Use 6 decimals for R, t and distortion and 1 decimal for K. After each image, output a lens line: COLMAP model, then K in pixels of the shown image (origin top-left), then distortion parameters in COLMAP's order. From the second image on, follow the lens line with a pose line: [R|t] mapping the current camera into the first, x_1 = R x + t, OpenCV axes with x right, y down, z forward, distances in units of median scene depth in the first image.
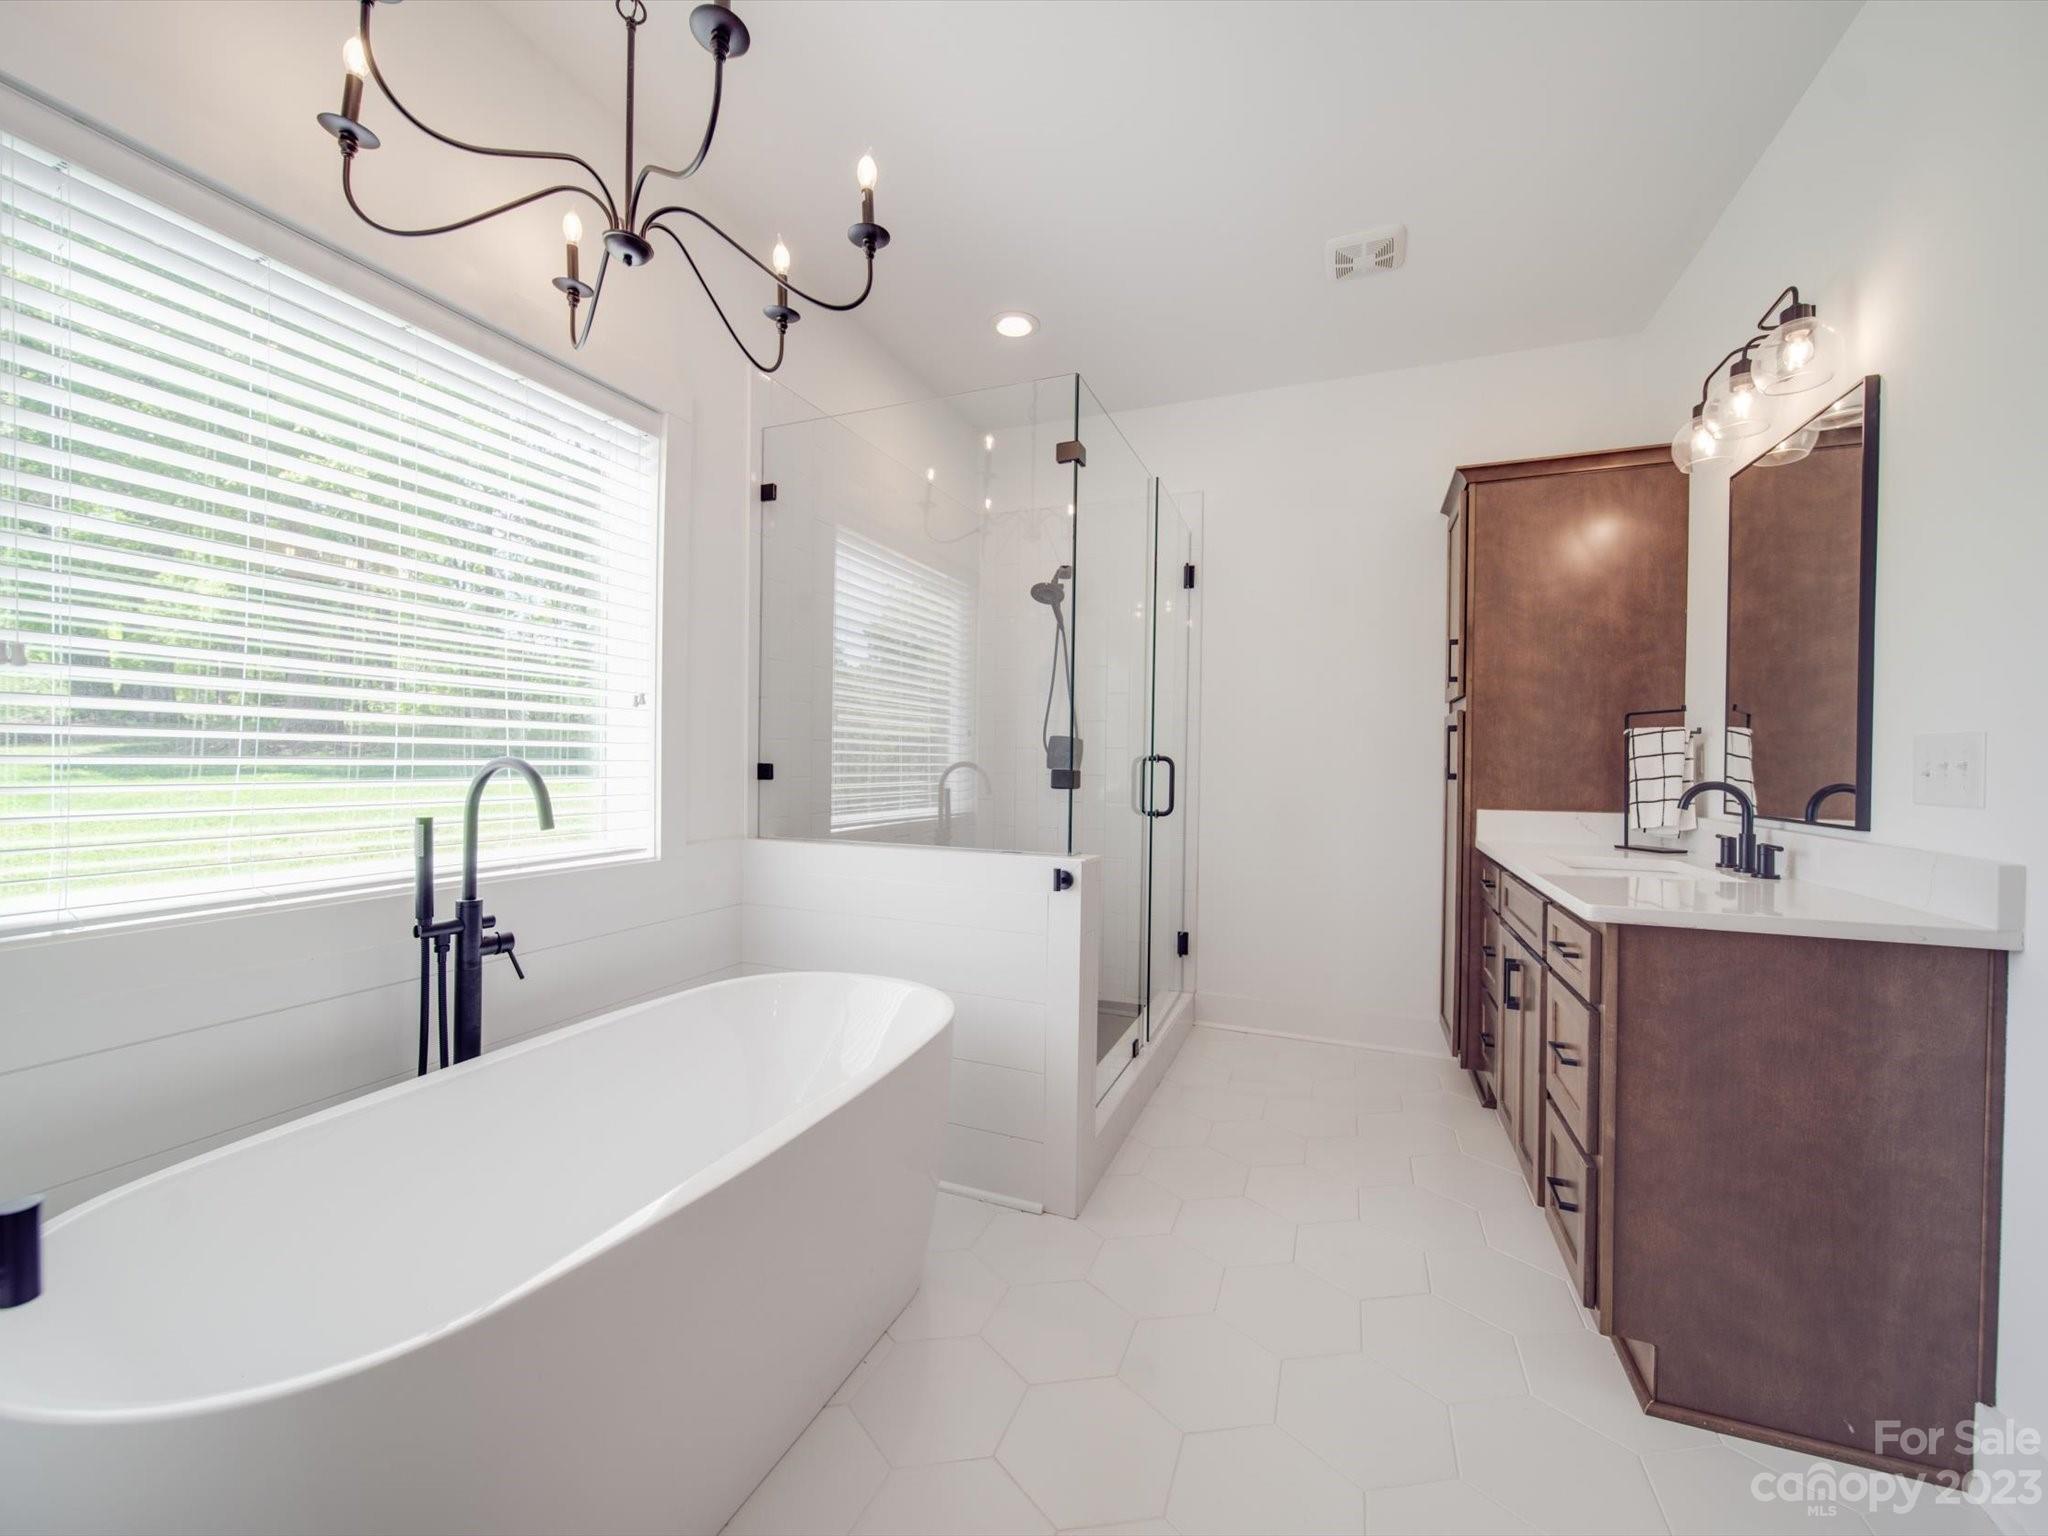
lens RADIAL K [[803.8, 0, 1030.4], [0, 803.8, 769.2], [0, 0, 1]] dist [0.001556, -0.002317]
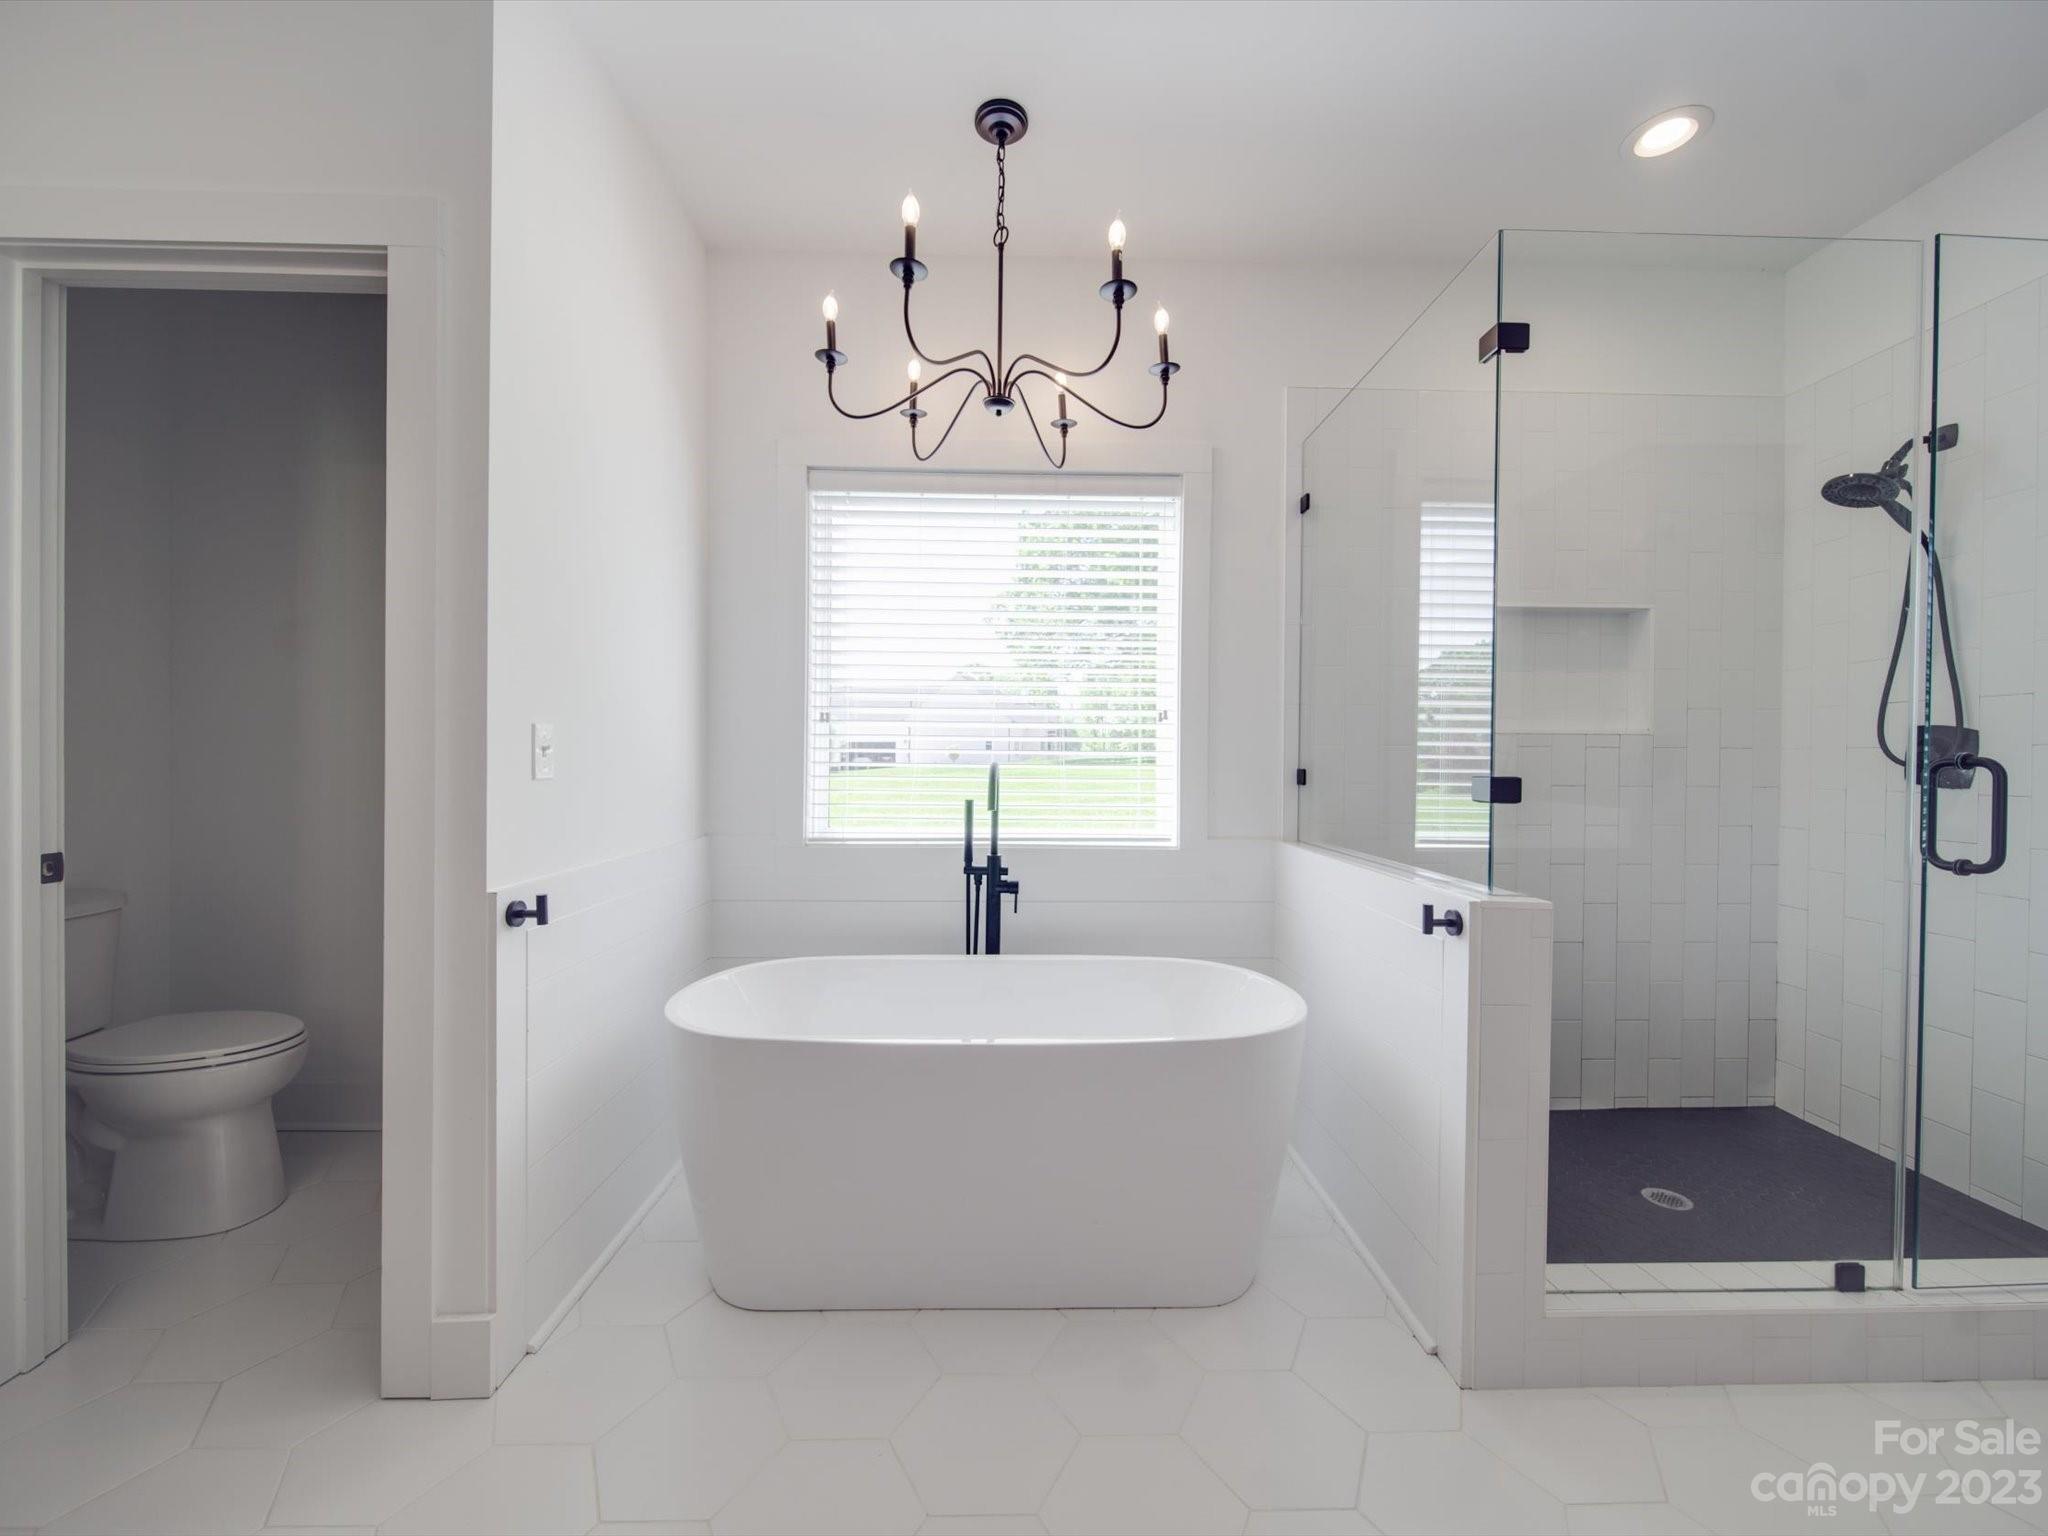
lens RADIAL K [[803.8, 0, 1030.4], [0, 803.8, 769.2], [0, 0, 1]] dist [0.001556, -0.002317]
pose [[0.397503, 0.000642, -0.917601, 0.720073], [-0.012209, 0.999915, -0.004589, 0.003160], [0.917520, 0.013027, 0.397477, 0.427048]]
